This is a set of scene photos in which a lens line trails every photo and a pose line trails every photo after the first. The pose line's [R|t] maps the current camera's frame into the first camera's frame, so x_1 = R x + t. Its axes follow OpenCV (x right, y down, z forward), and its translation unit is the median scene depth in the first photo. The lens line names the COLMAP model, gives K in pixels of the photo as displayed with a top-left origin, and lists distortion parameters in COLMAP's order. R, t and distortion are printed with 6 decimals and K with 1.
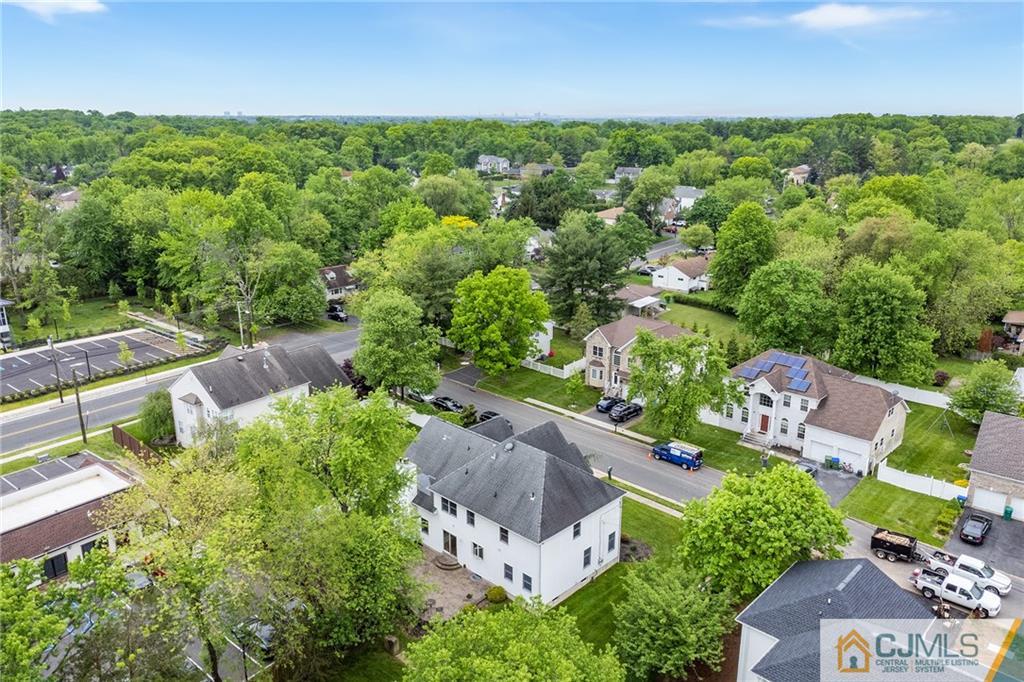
lens RADIAL K [[734.8, 0, 509.7], [0, 734.8, 340.7], [0, 0, 1]] dist [0.009160, -0.004871]
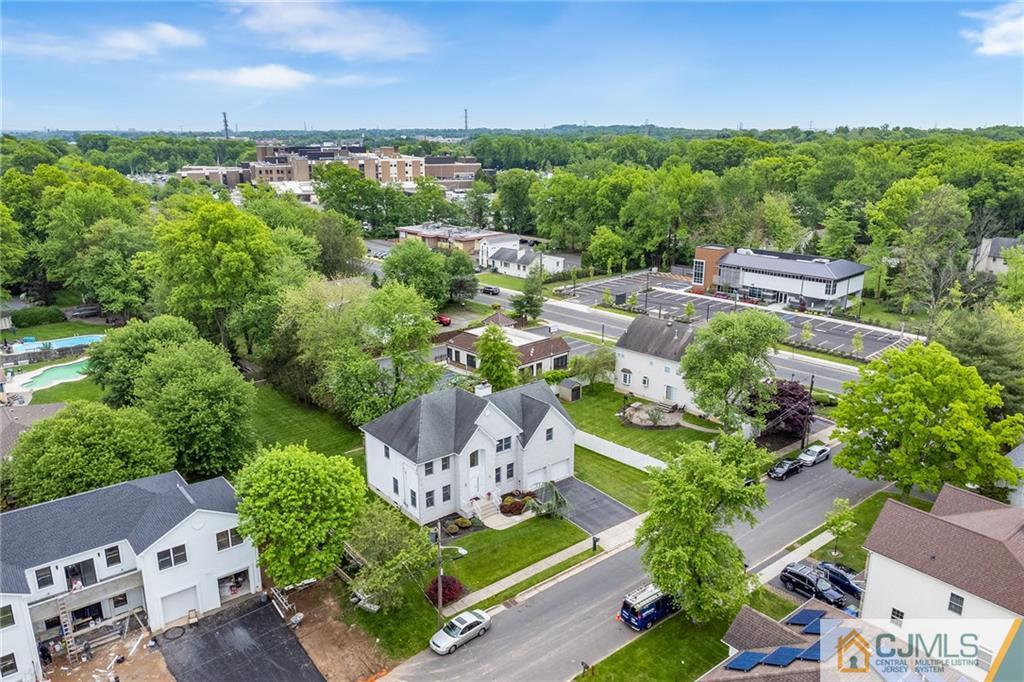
lens RADIAL K [[734.8, 0, 509.7], [0, 734.8, 340.7], [0, 0, 1]] dist [0.009160, -0.004871]
pose [[-0.114948, 0.277845, -0.953724, 0.813979], [-0.291966, 0.908233, 0.299782, -0.233173], [0.949496, 0.312914, -0.023278, 0.780506]]
